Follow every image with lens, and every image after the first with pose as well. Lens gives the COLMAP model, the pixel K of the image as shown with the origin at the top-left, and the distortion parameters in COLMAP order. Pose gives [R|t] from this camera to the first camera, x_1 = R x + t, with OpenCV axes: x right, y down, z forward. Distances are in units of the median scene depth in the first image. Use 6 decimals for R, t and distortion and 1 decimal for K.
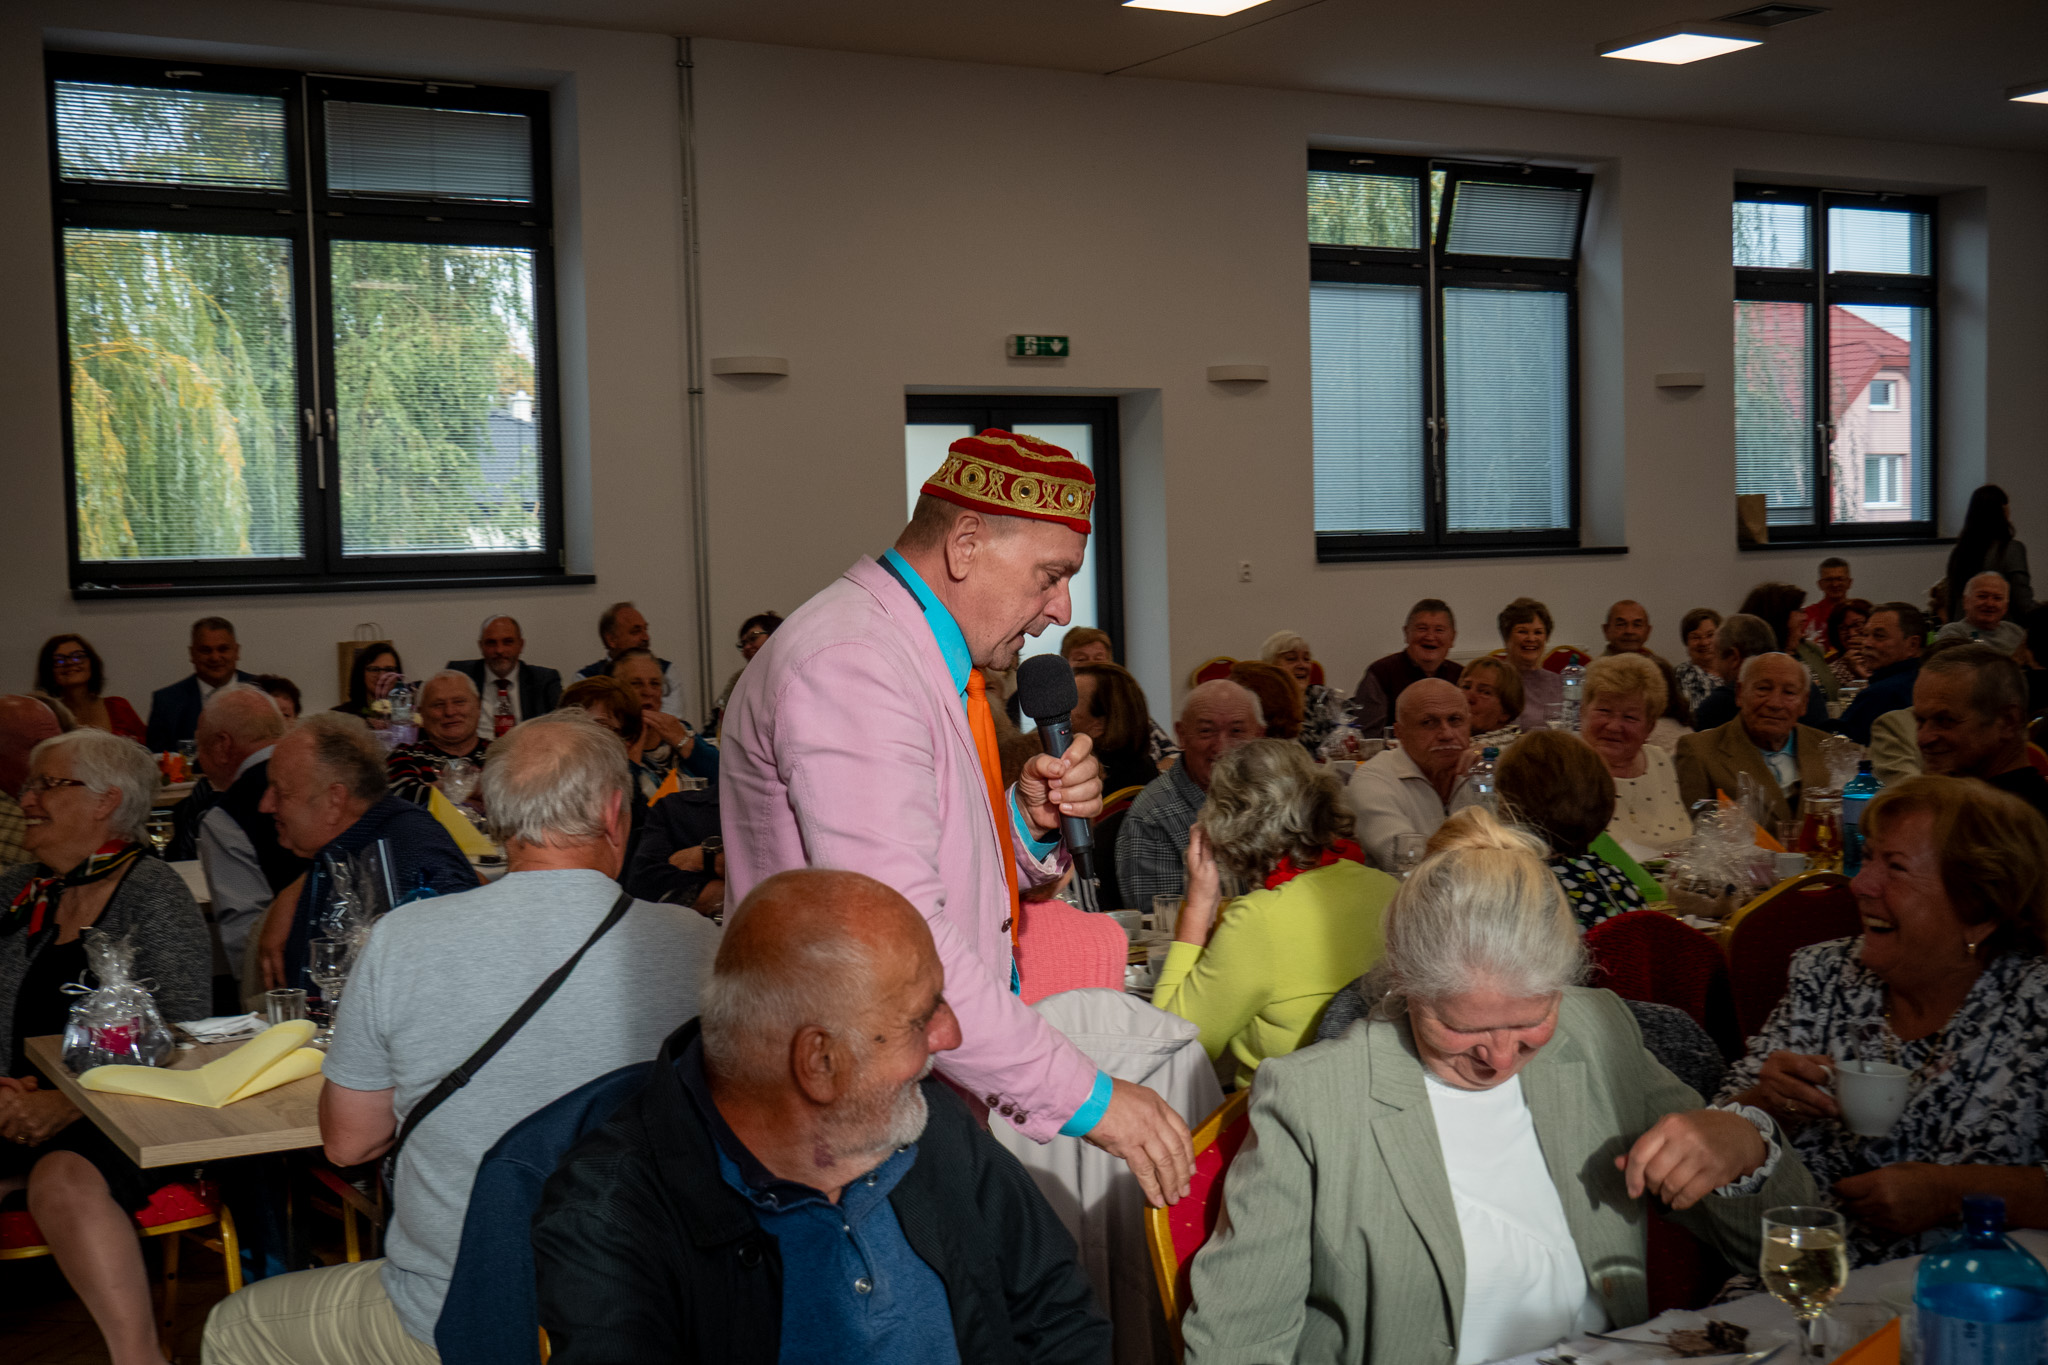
lens RADIAL K [[2386.8, 0, 1129.8], [0, 2386.8, 682.1], [0, 0, 1]] dist [0.007891, 0.005831]
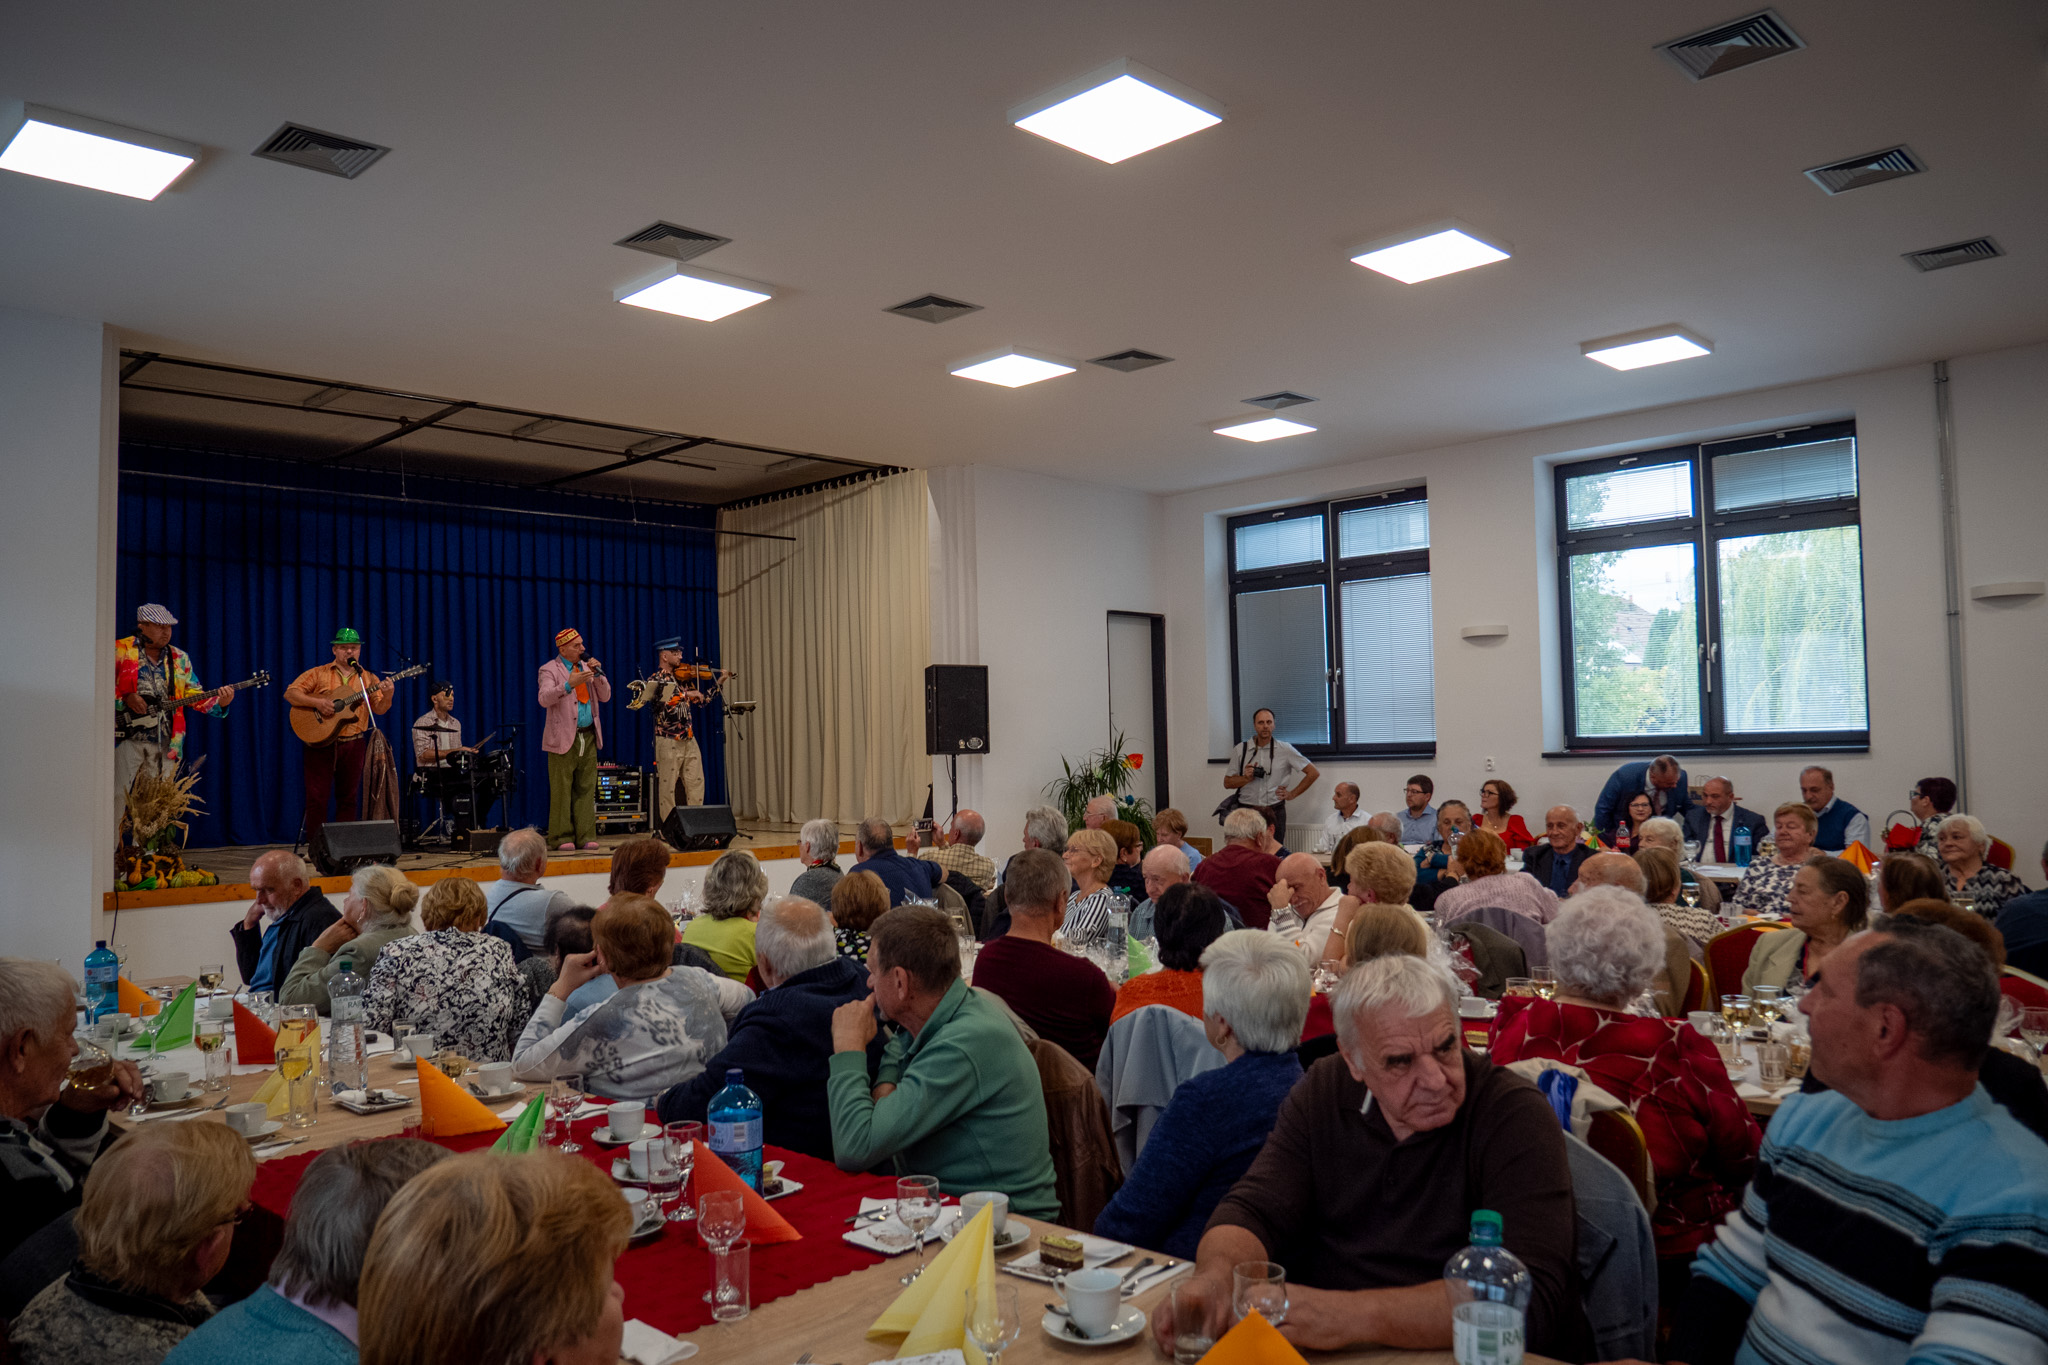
lens RADIAL K [[1475.6, 0, 1016.8], [0, 1475.6, 688.0], [0, 0, 1]] dist [-0.047760, 0.011137]
pose [[0.253743, -0.022376, -0.967013, 0.490035], [-0.042217, 0.998524, -0.034183, -0.028385], [0.966350, 0.049498, 0.252424, 0.277371]]
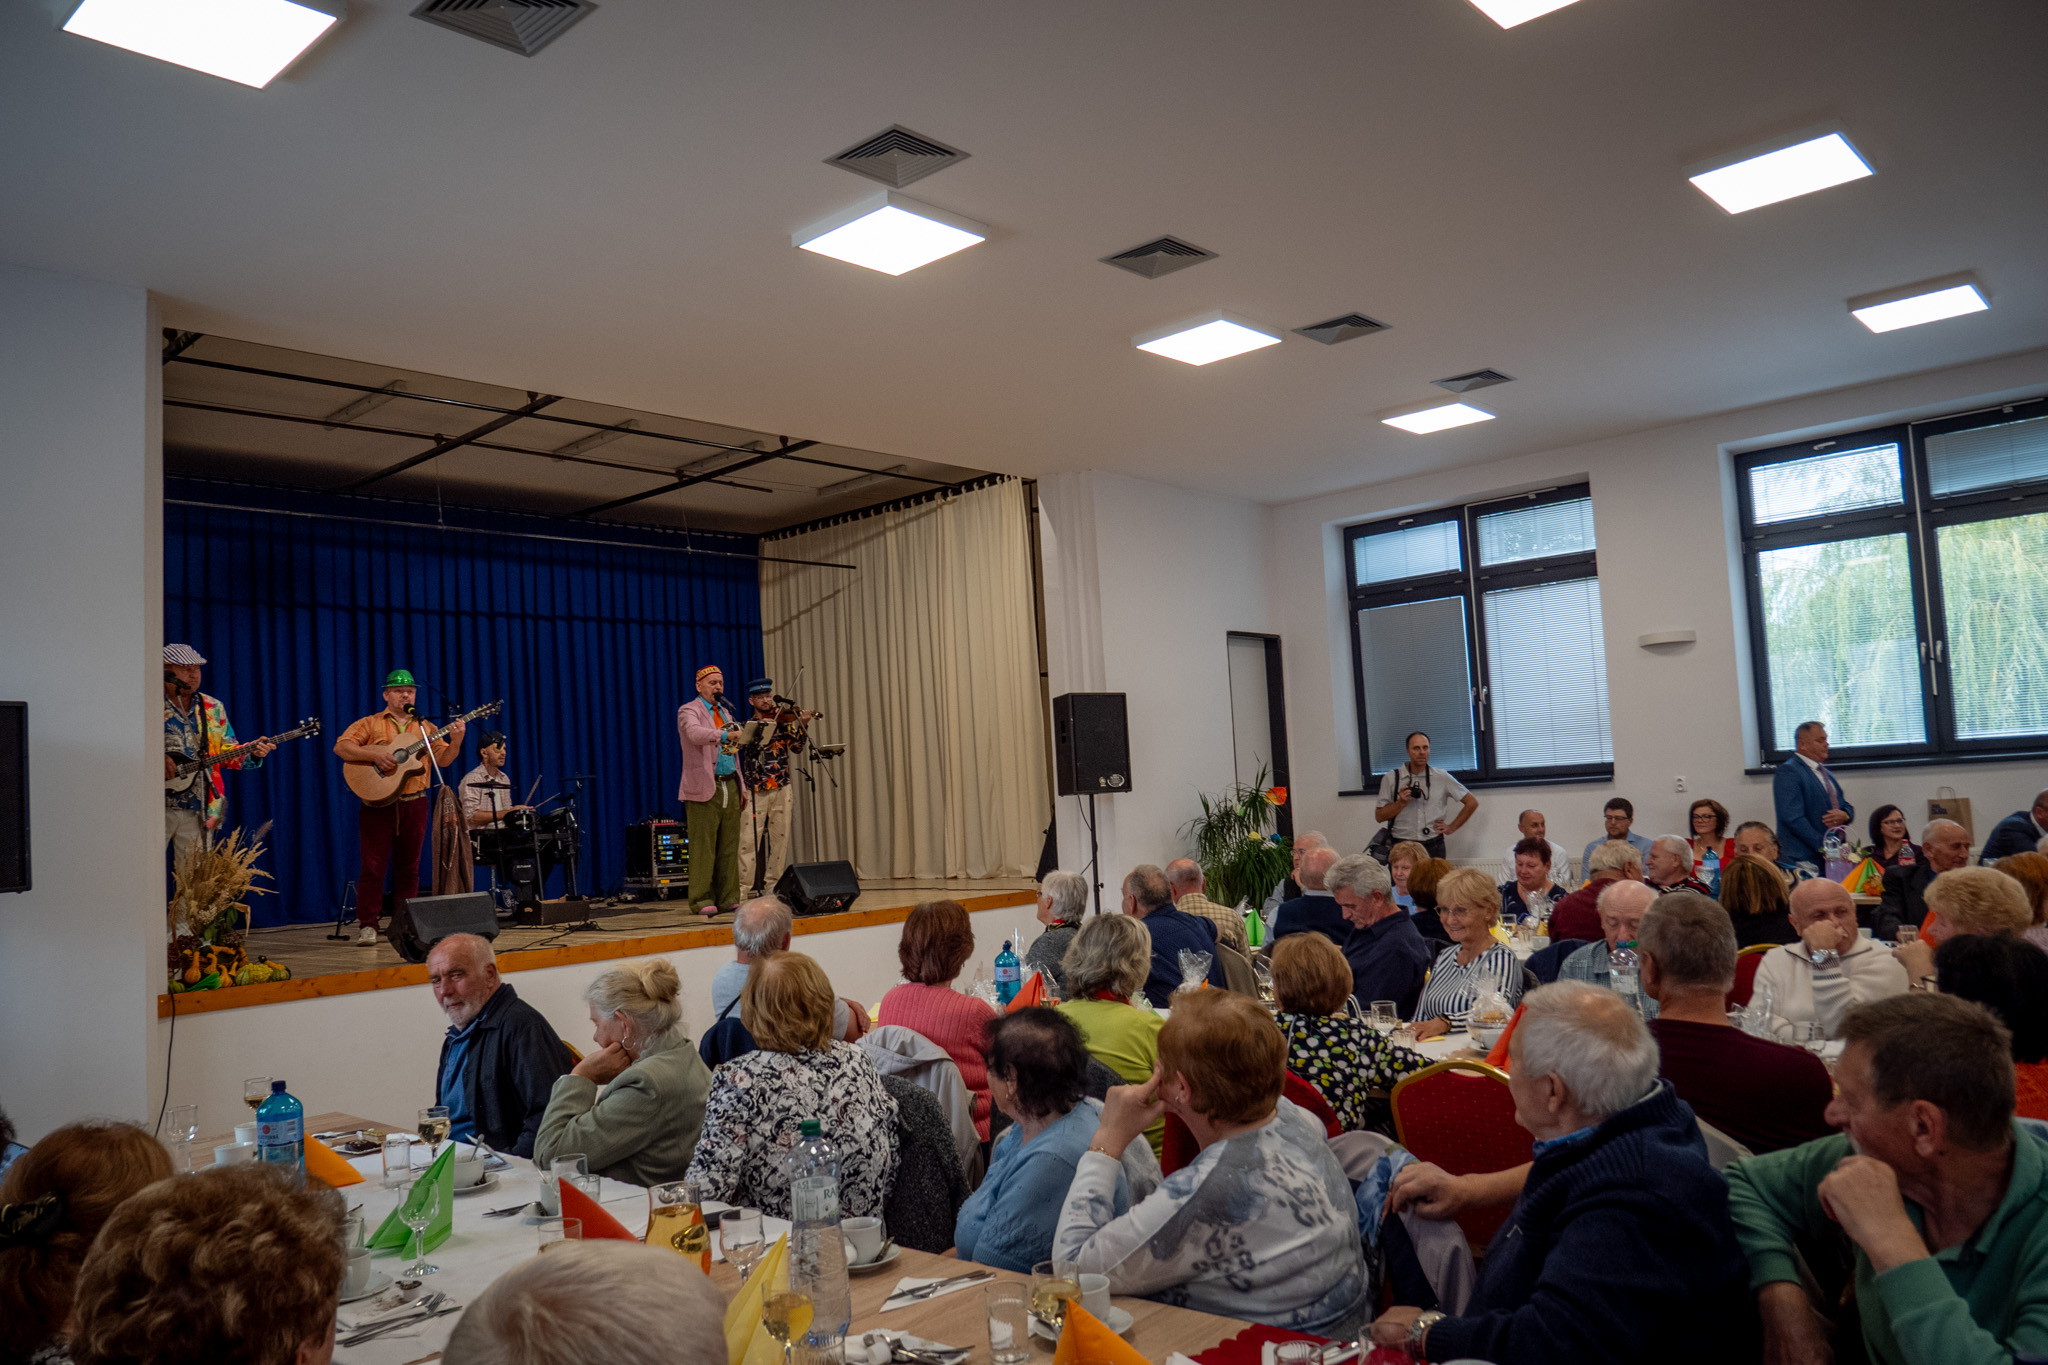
lens RADIAL K [[1475.6, 0, 1016.8], [0, 1475.6, 688.0], [0, 0, 1]] dist [-0.047760, 0.011137]
pose [[0.292923, -0.063126, -0.954050, 0.339620], [-0.008287, 0.997613, -0.068553, -0.017907], [0.956100, 0.027987, 0.291701, 0.184557]]
